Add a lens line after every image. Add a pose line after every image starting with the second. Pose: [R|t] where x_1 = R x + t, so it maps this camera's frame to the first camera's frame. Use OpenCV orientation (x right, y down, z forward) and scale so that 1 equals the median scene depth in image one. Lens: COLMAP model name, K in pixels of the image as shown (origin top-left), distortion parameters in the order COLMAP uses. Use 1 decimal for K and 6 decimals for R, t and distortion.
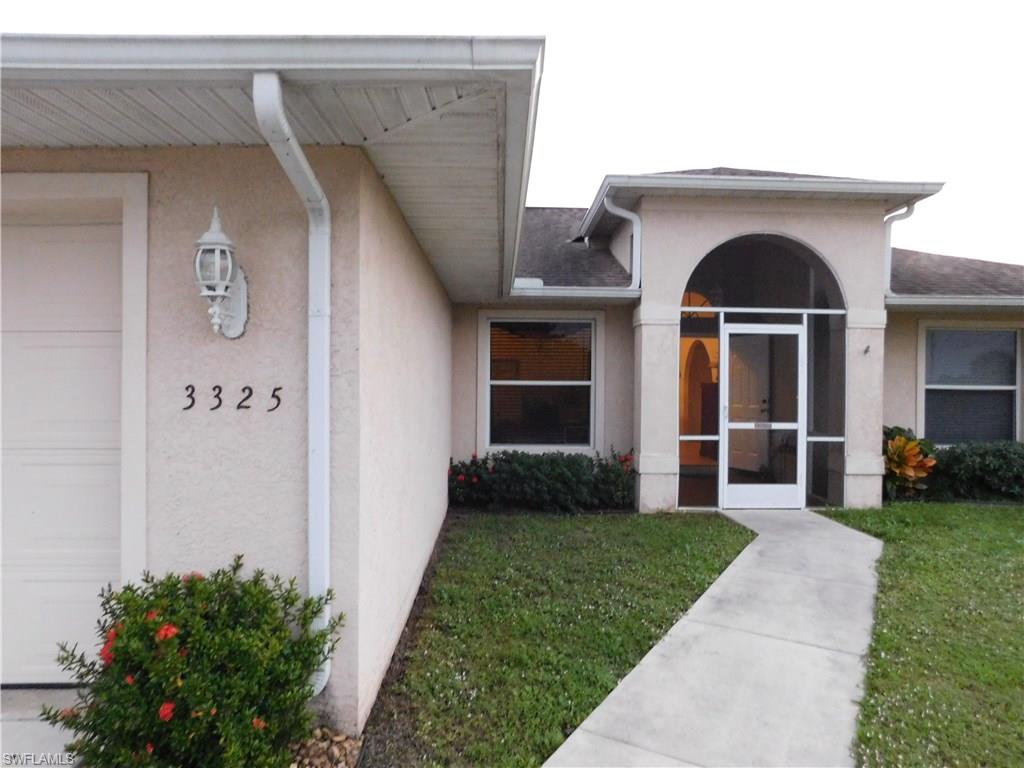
lens RADIAL K [[676.0, 0, 512.0], [0, 676.0, 384.0], [0, 0, 1]] dist [-0.001585, -0.000355]
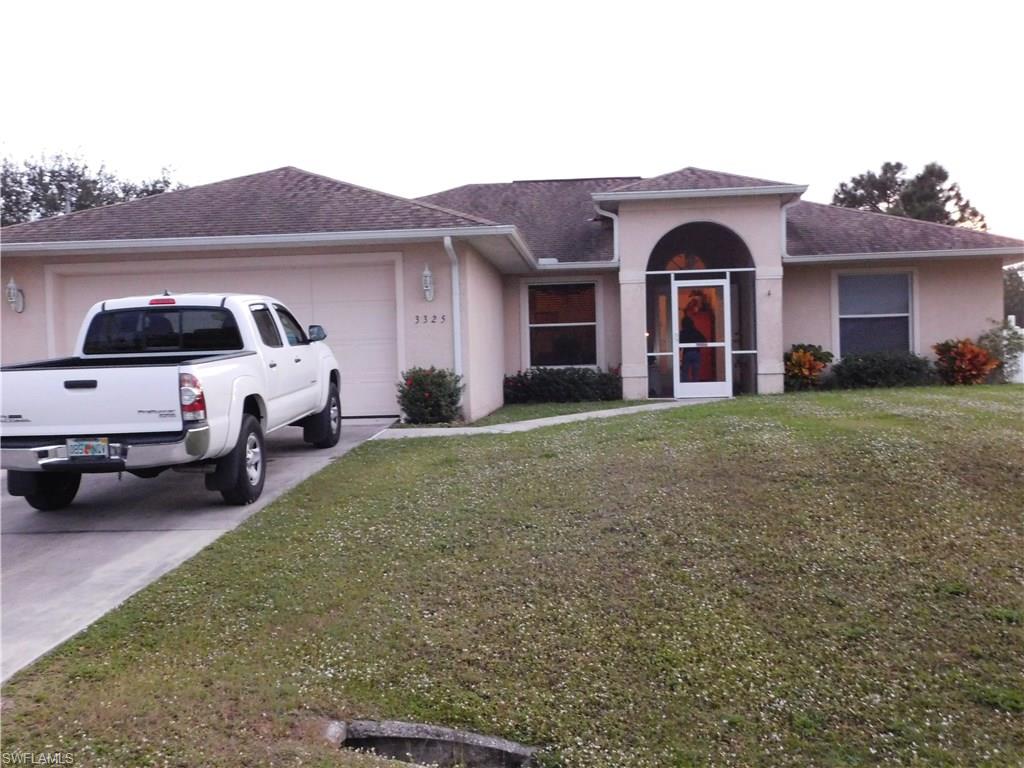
lens RADIAL K [[1080.5, 0, 512.0], [0, 1080.5, 384.0], [0, 0, 1]] dist [0.349591, -0.000421]
pose [[0.994302, -0.029756, -0.102360, 0.191228], [0.031543, 0.999376, 0.015887, 0.098053], [0.101823, -0.019025, 0.994621, -1.566366]]
